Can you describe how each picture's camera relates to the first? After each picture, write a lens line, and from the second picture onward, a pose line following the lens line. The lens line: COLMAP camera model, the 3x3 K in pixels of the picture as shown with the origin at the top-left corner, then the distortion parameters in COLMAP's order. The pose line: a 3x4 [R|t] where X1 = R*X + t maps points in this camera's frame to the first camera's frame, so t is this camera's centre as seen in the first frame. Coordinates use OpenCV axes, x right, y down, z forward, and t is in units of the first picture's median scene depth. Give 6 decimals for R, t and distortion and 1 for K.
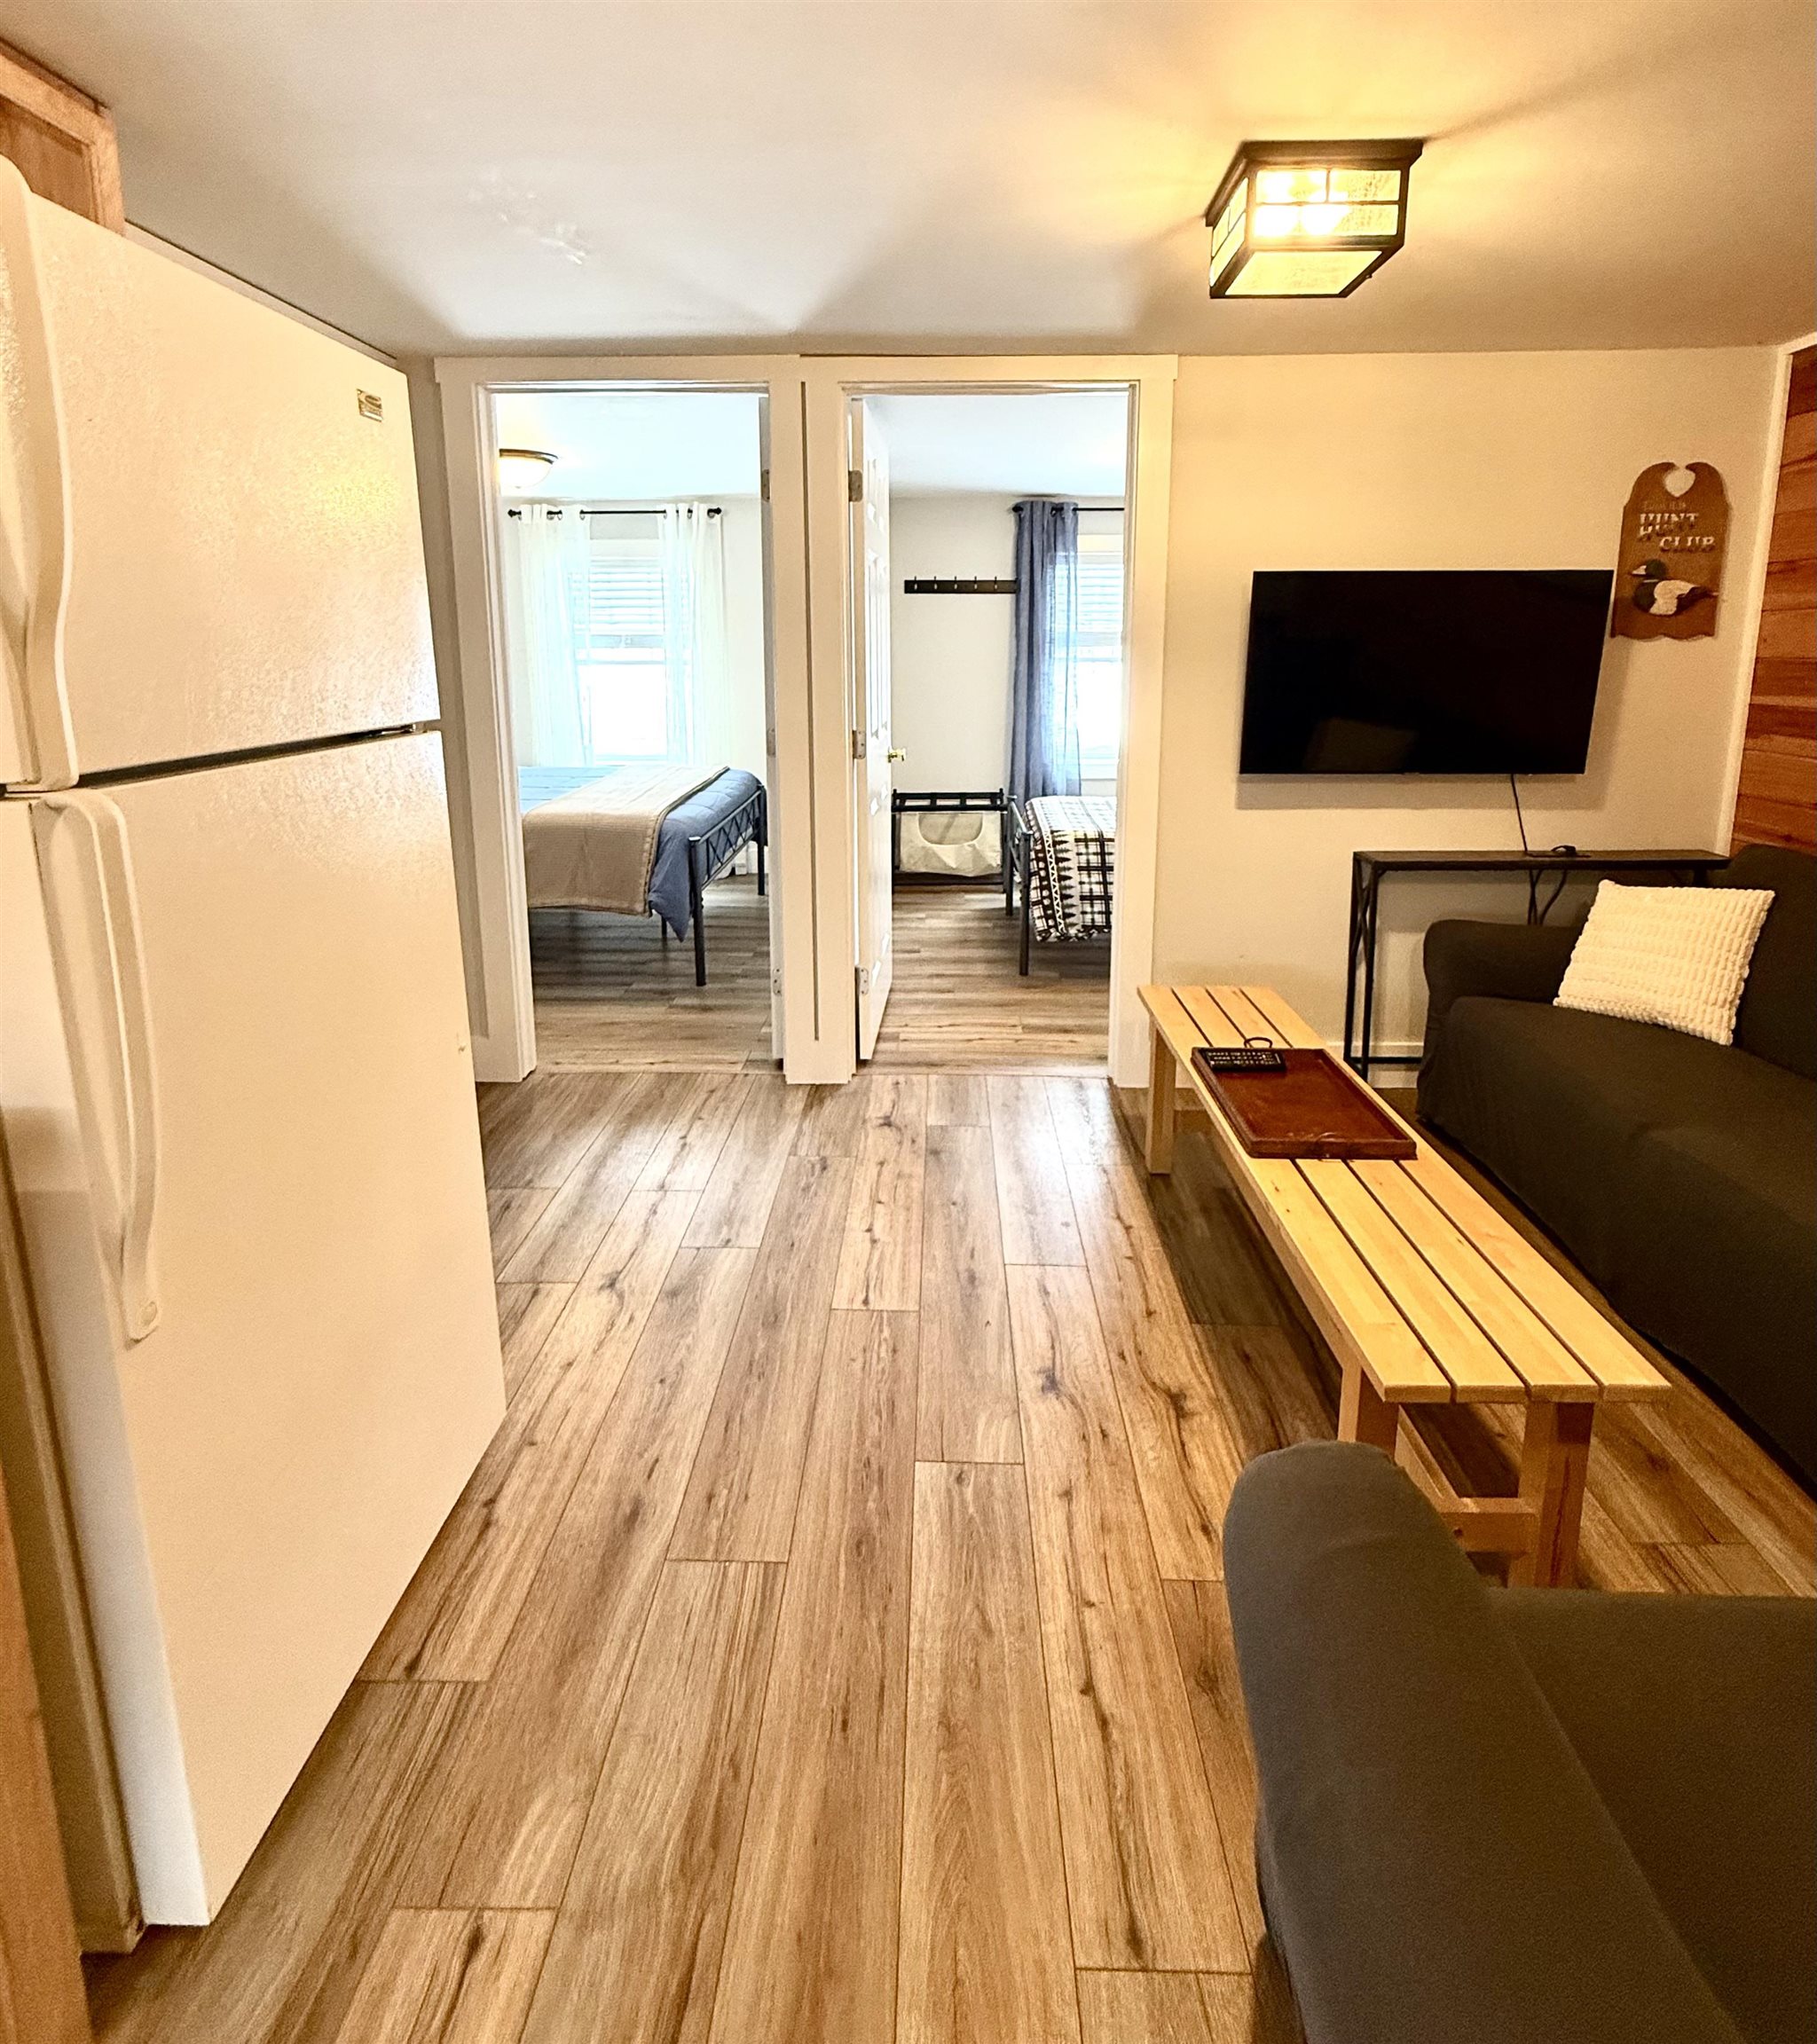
lens RADIAL K [[1043.3, 0, 937.6], [0, 1043.3, 823.0], [0, 0, 1]] dist [0.001858, -0.000110]
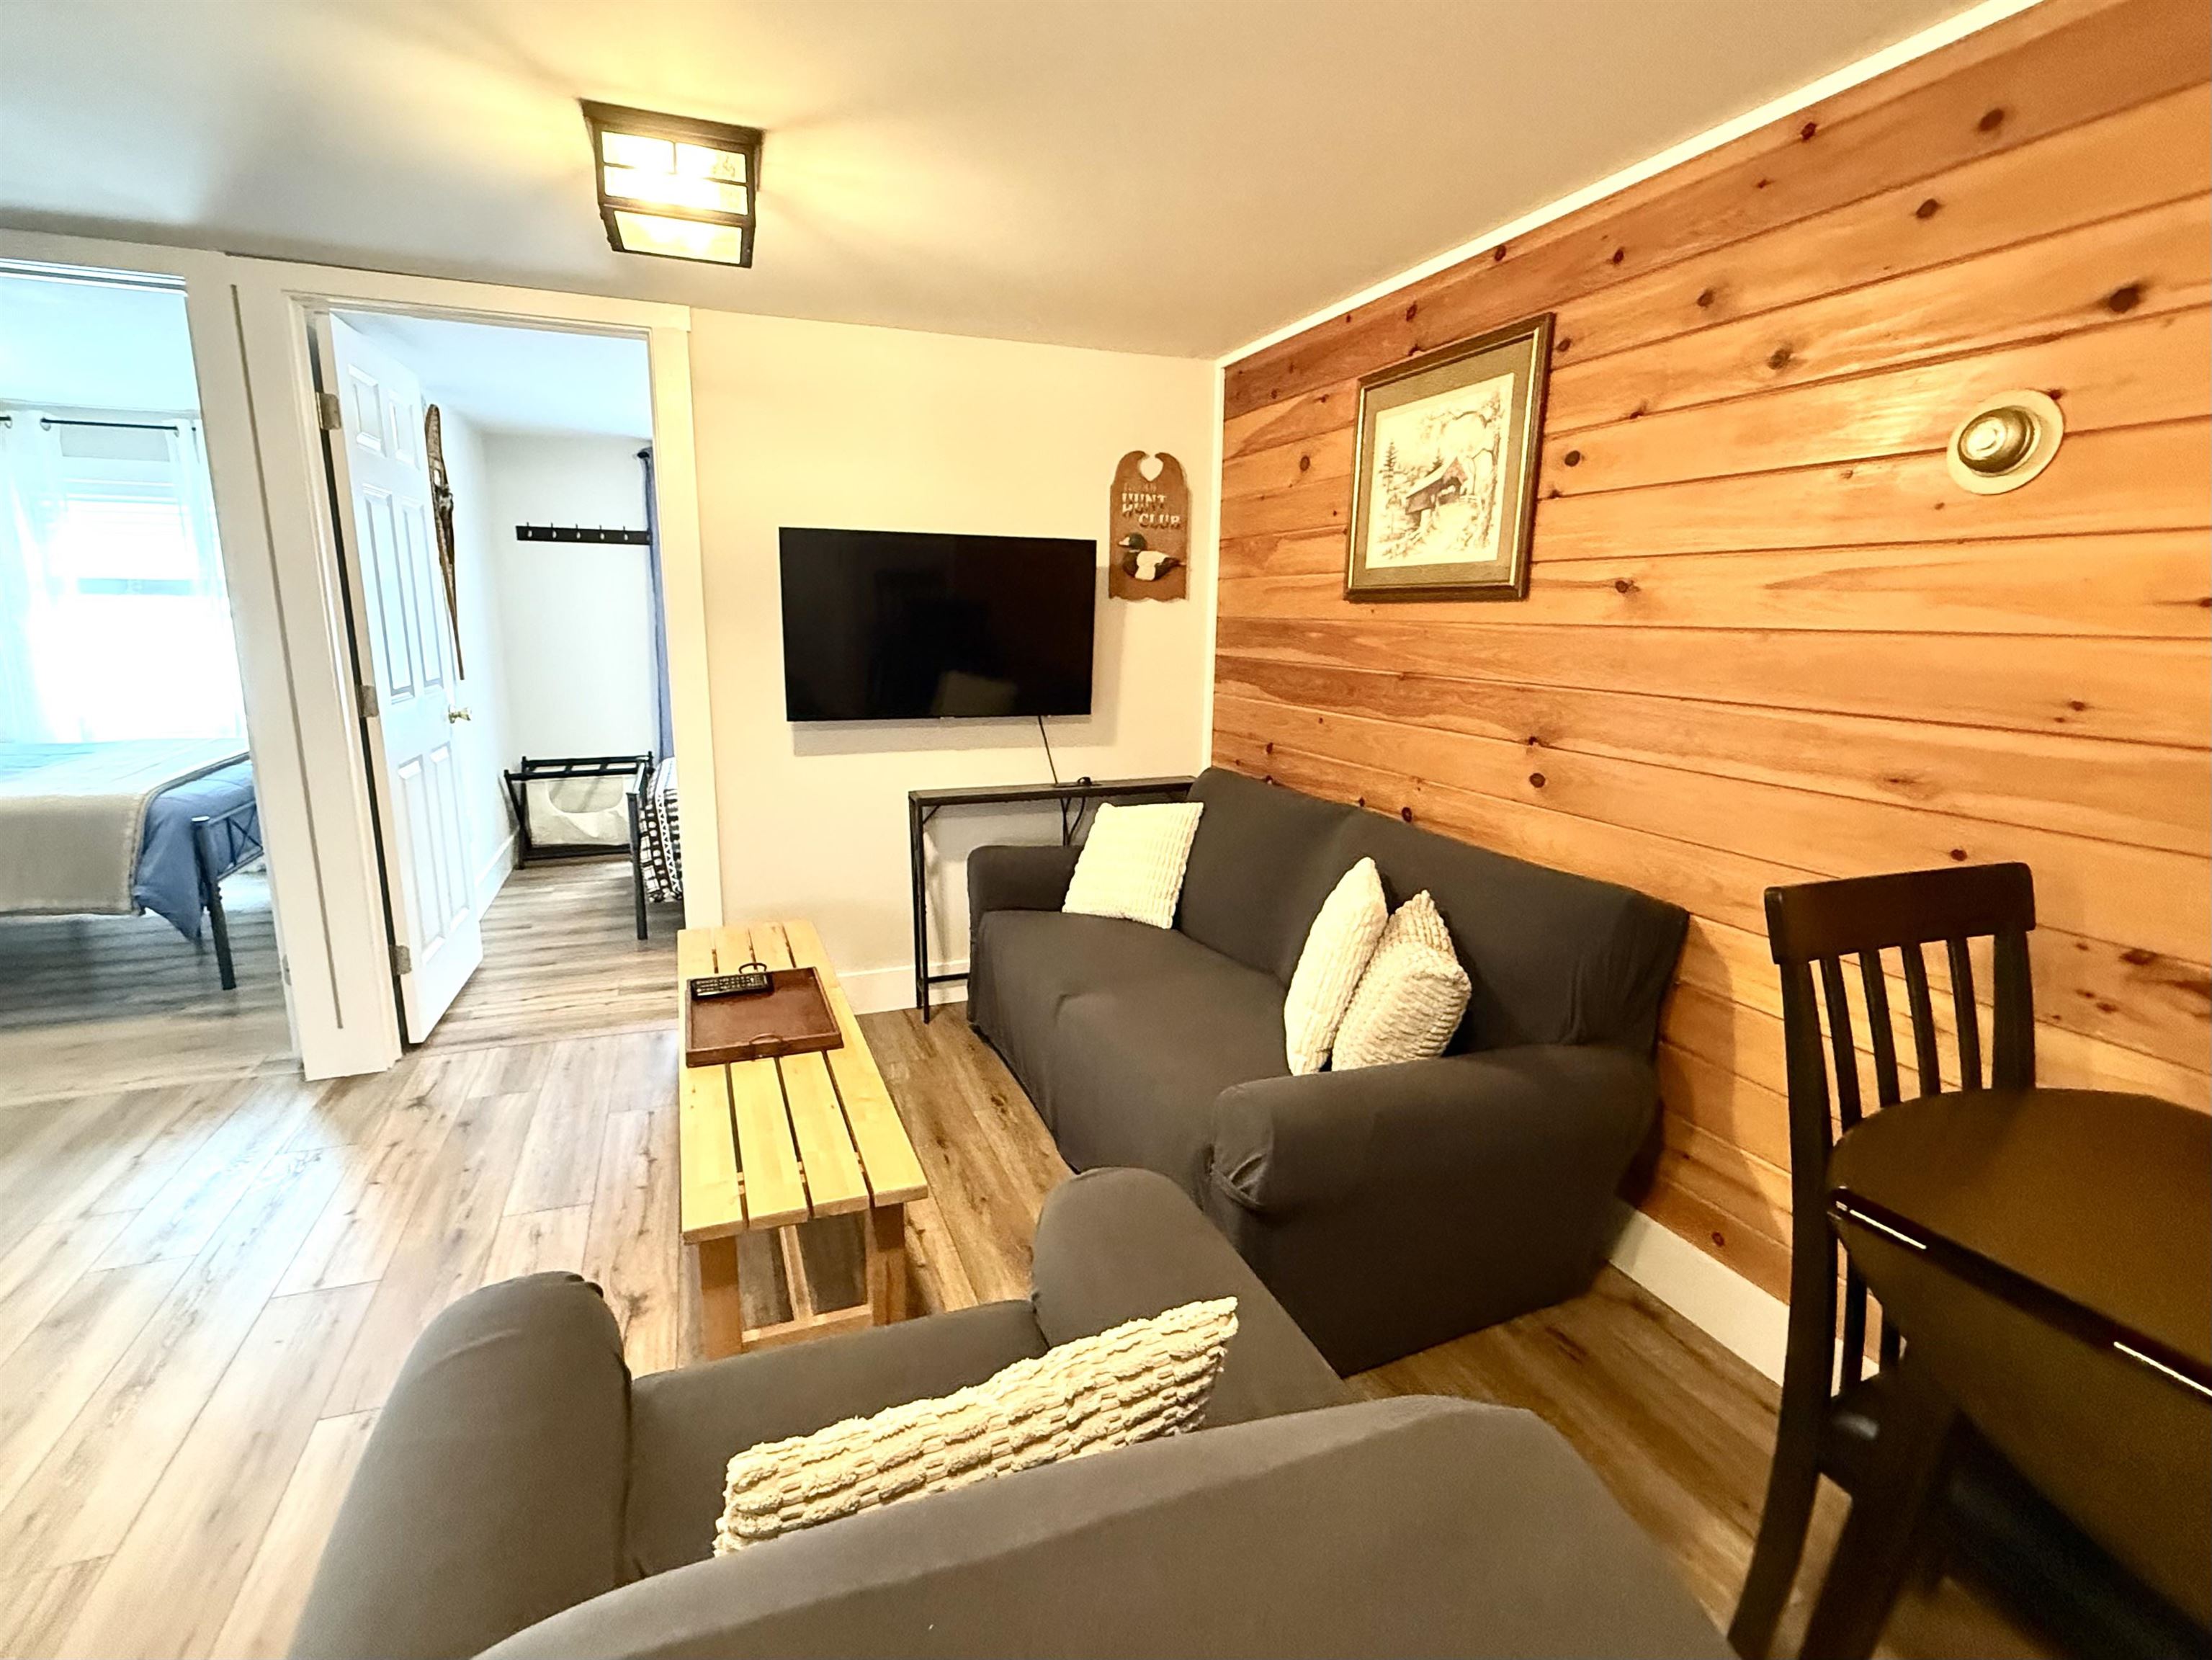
lens RADIAL K [[1044.4, 0, 1106.0], [0, 1044.4, 830.0], [0, 0, 1]] dist [-0.001042, -0.000488]
pose [[0.924317, -0.064161, 0.376193, 0.166586], [0.048388, 0.997514, 0.051239, 0.020532], [-0.378545, -0.029158, 0.925124, -0.088166]]
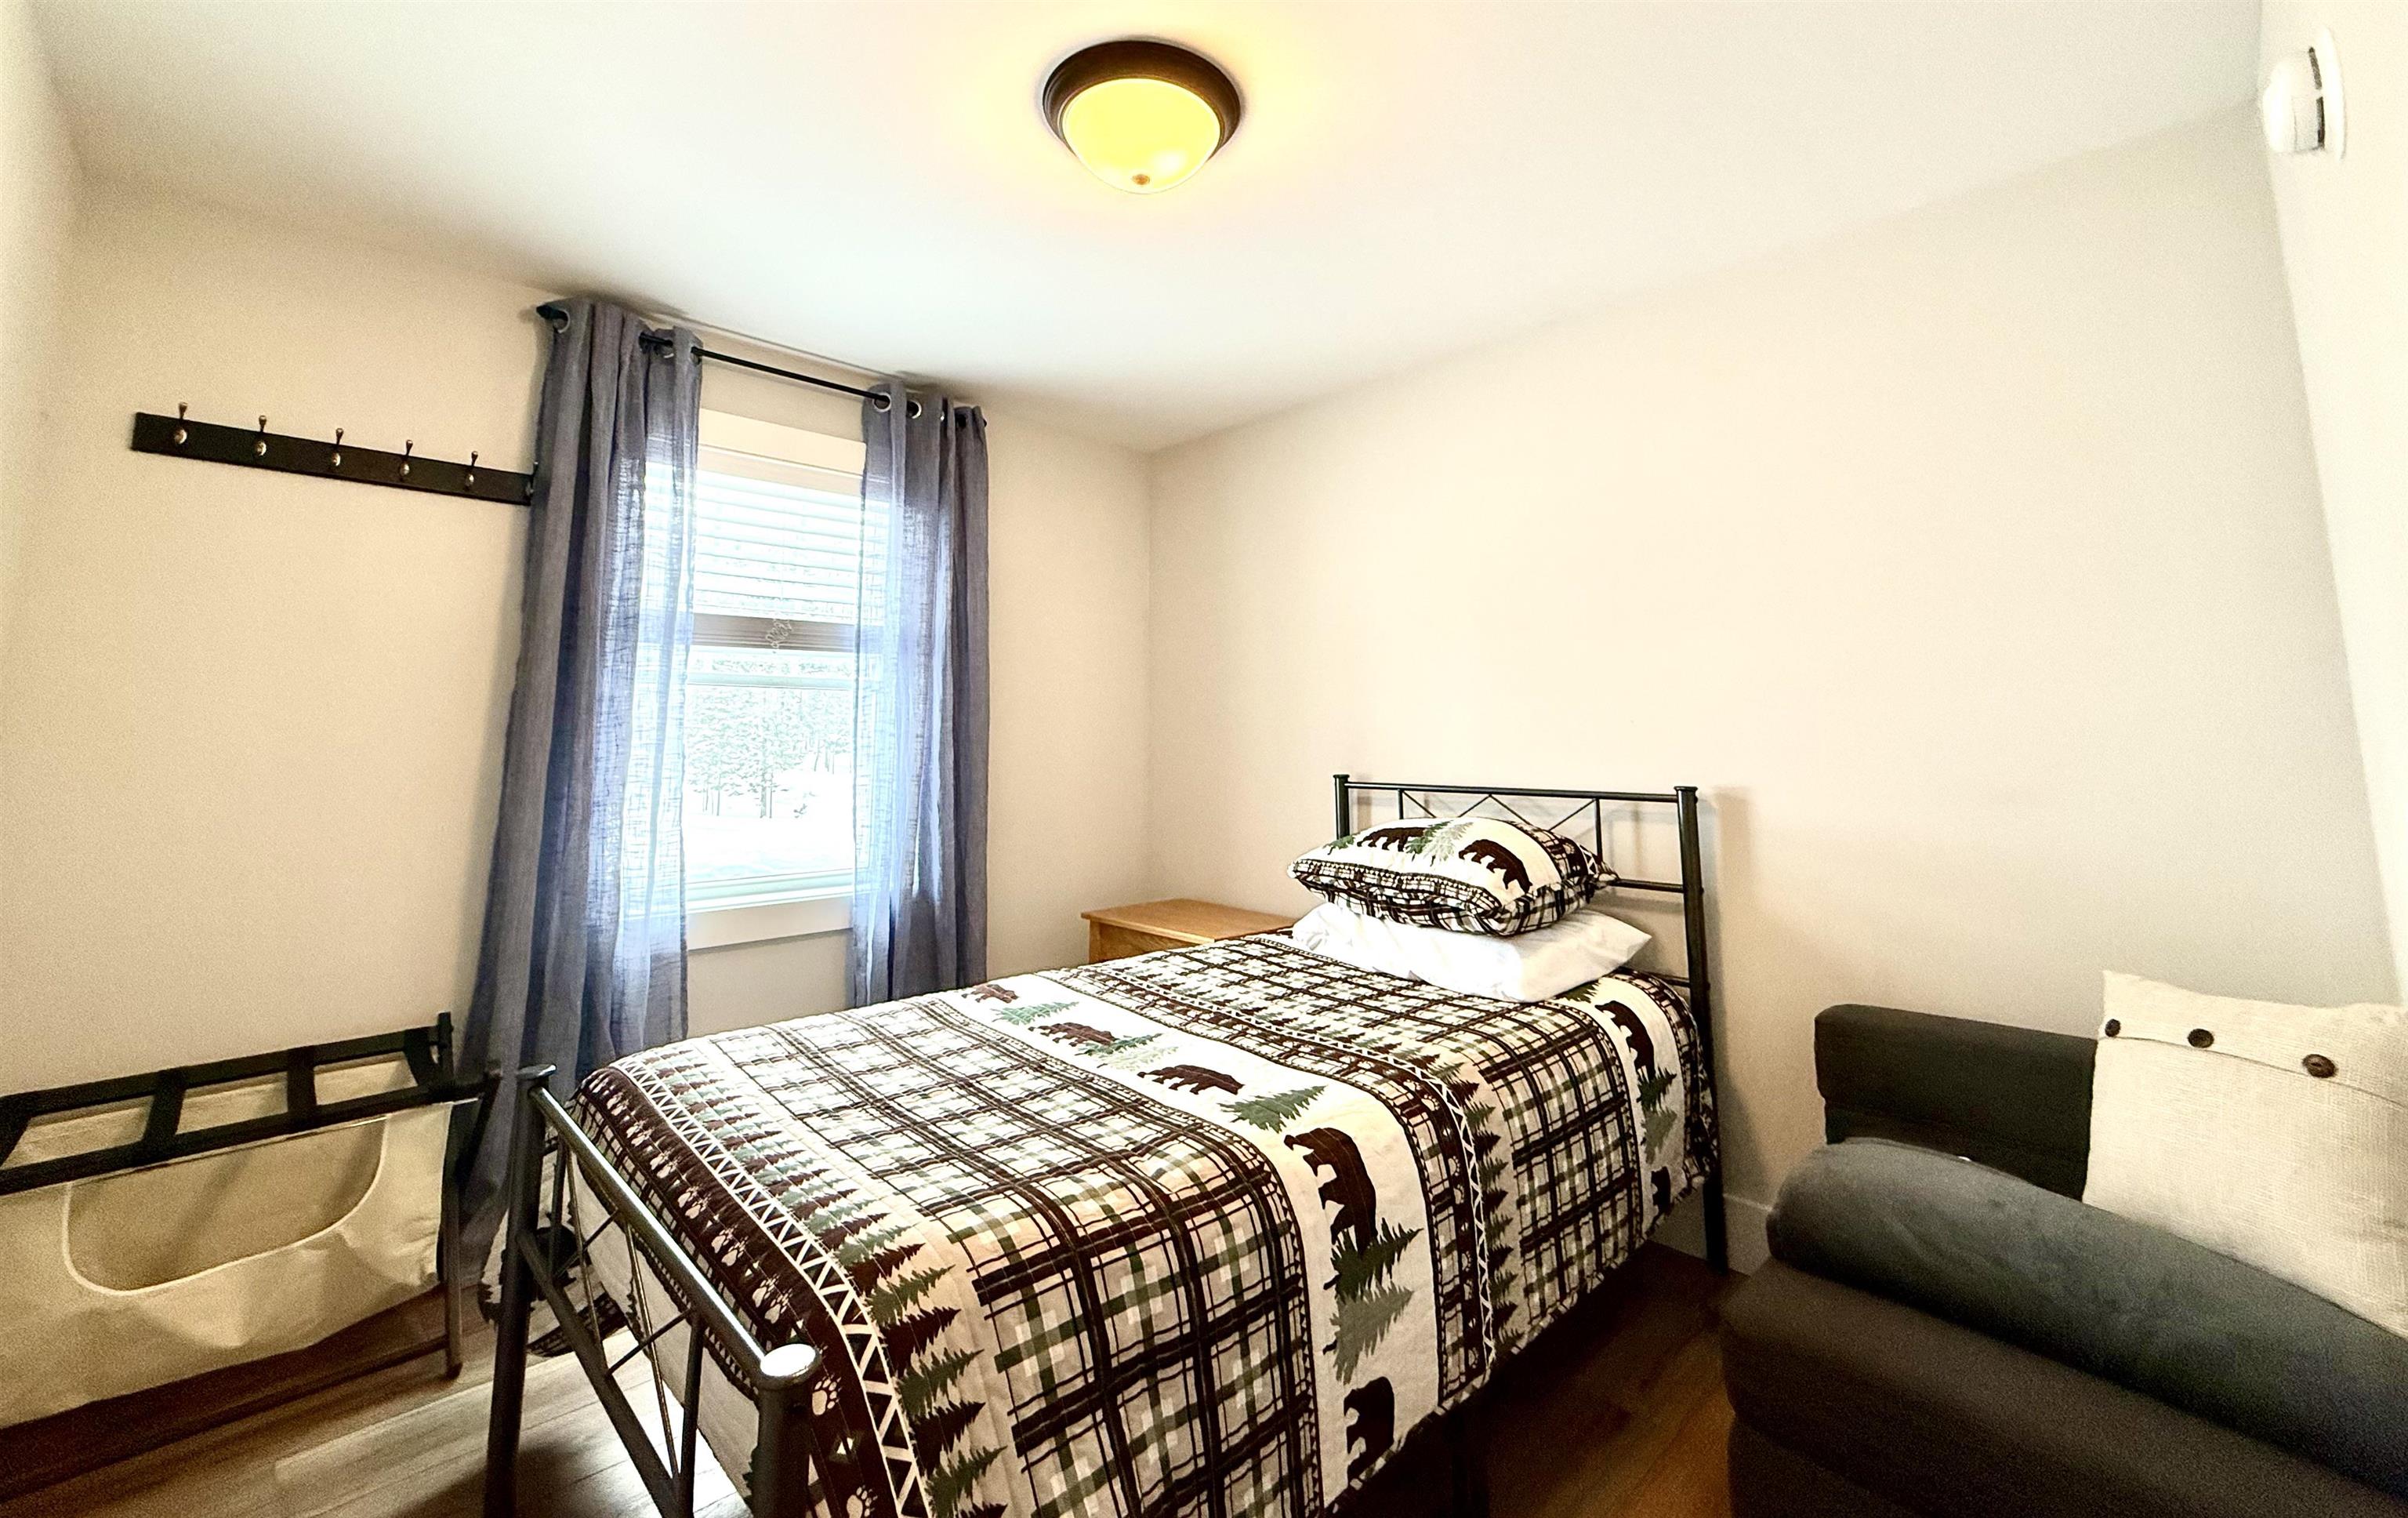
lens RADIAL K [[967.7, 0, 1204.3], [0, 967.7, 613.4], [0, 0, 1]] dist [-0.000511, -0.000202]
pose [[0.704956, 0.092665, 0.703171, -0.003923], [0.118565, 0.962080, -0.245650, -0.106922], [-0.699270, 0.256544, 0.667238, 1.123506]]
